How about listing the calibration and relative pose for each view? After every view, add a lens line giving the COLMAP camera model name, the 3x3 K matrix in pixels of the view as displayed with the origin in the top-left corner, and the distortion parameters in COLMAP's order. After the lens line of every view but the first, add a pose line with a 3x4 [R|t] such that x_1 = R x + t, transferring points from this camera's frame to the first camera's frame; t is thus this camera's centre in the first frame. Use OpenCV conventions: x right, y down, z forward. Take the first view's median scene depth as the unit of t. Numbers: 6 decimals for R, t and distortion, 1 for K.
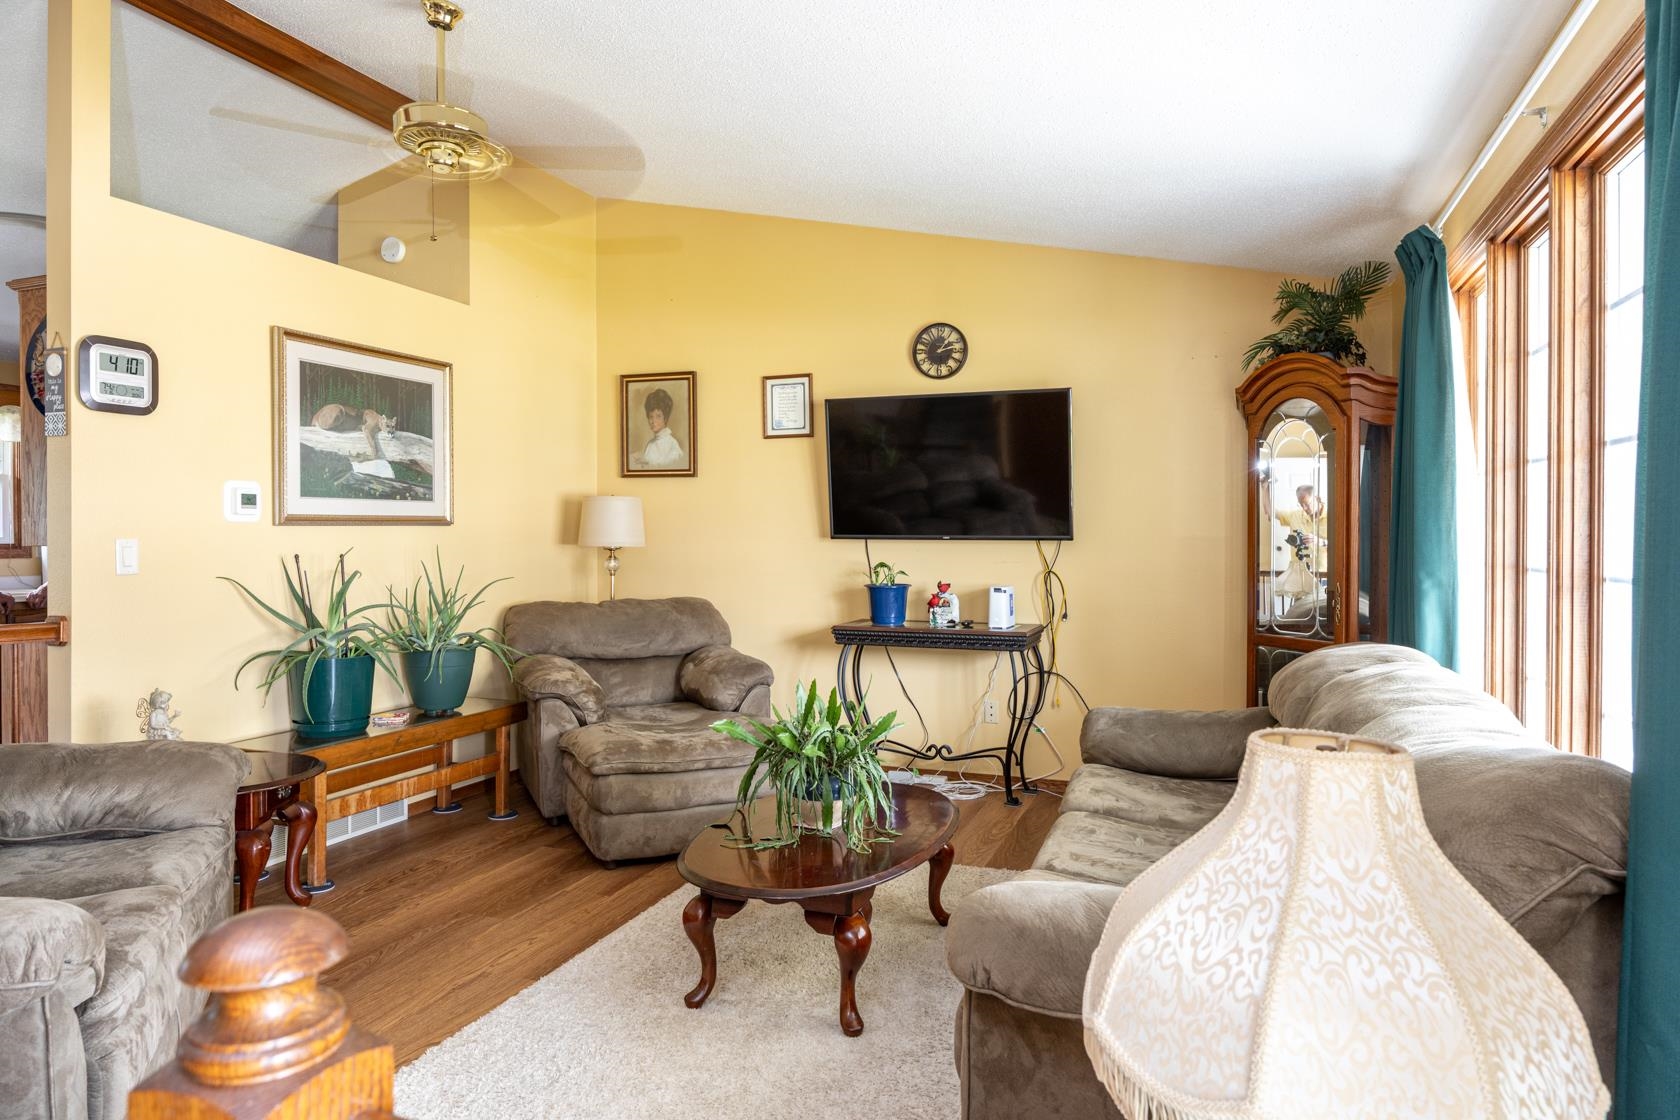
lens RADIAL K [[1027.4, 0, 840.8], [0, 1027.4, 540.8], [0, 0, 1]] dist [-0.001549, 0.002896]
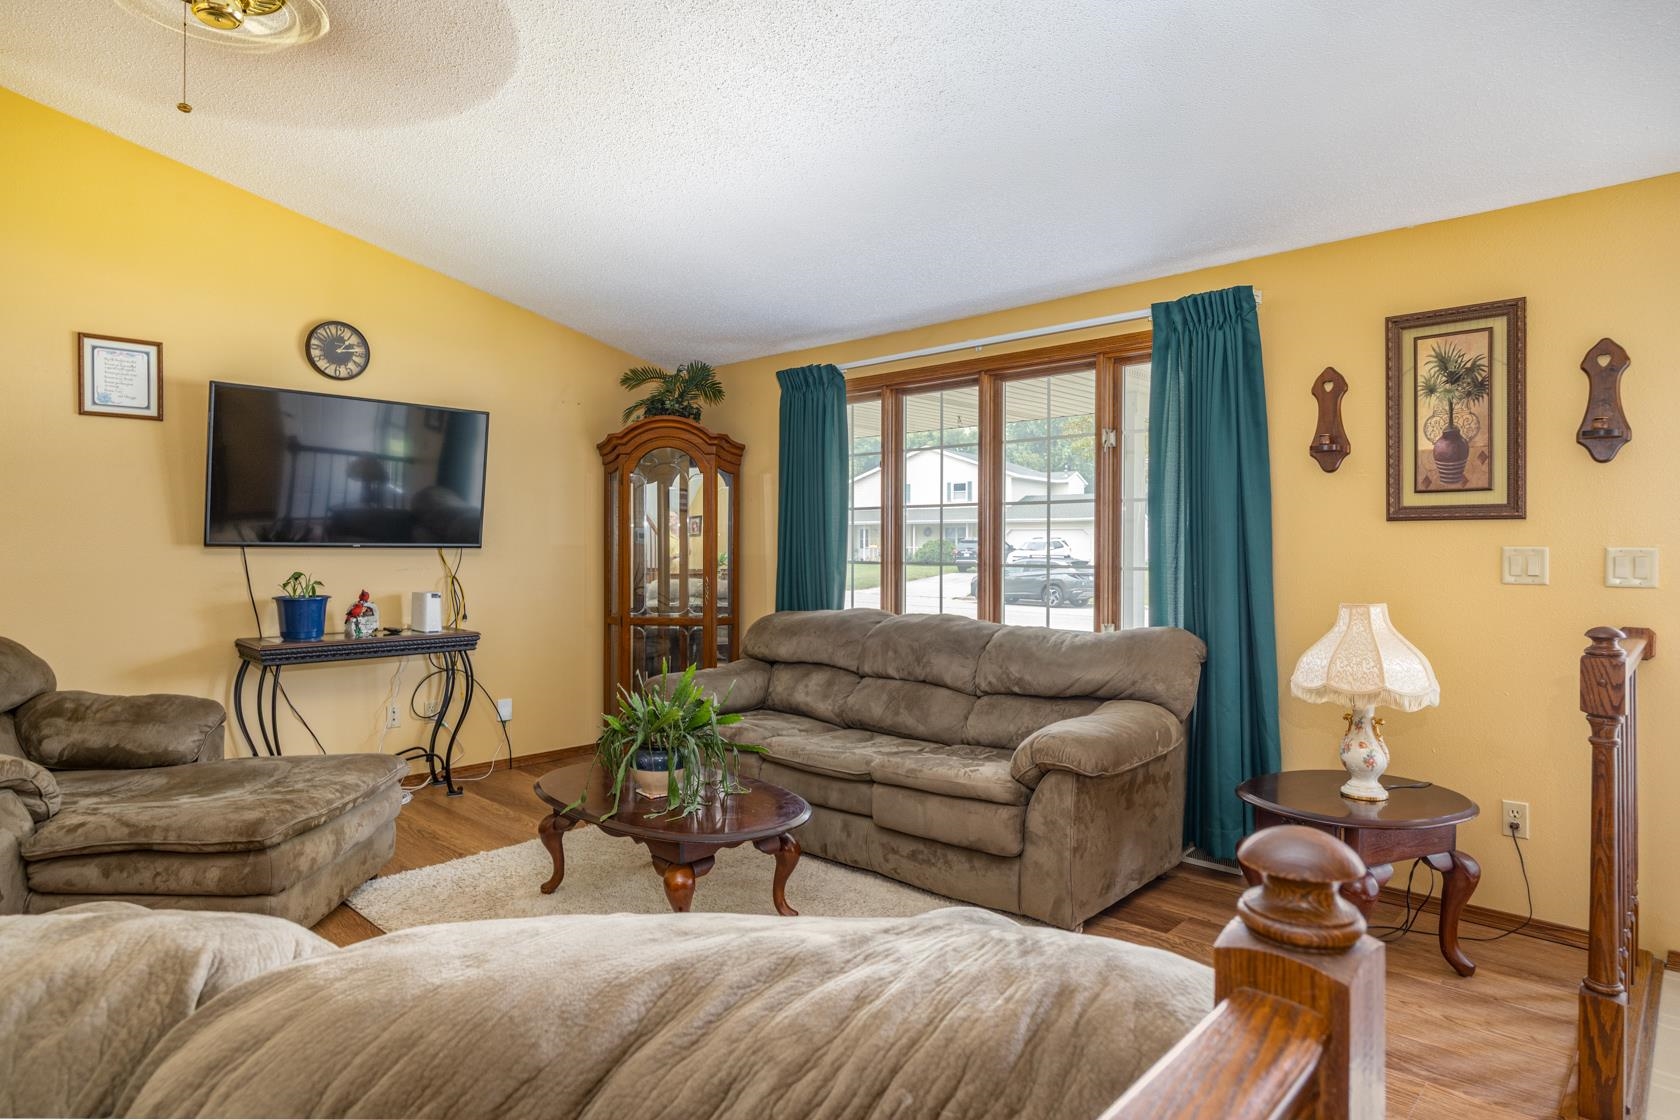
lens RADIAL K [[924.3, 0, 819.9], [0, 924.3, 555.4], [0, 0, 1]] dist [-0.001421, -0.001349]
pose [[0.395613, -0.005042, 0.918403, -0.528053], [0.005172, 0.999981, 0.003262, 0.005715], [-0.918403, 0.003459, 0.395632, 0.250592]]
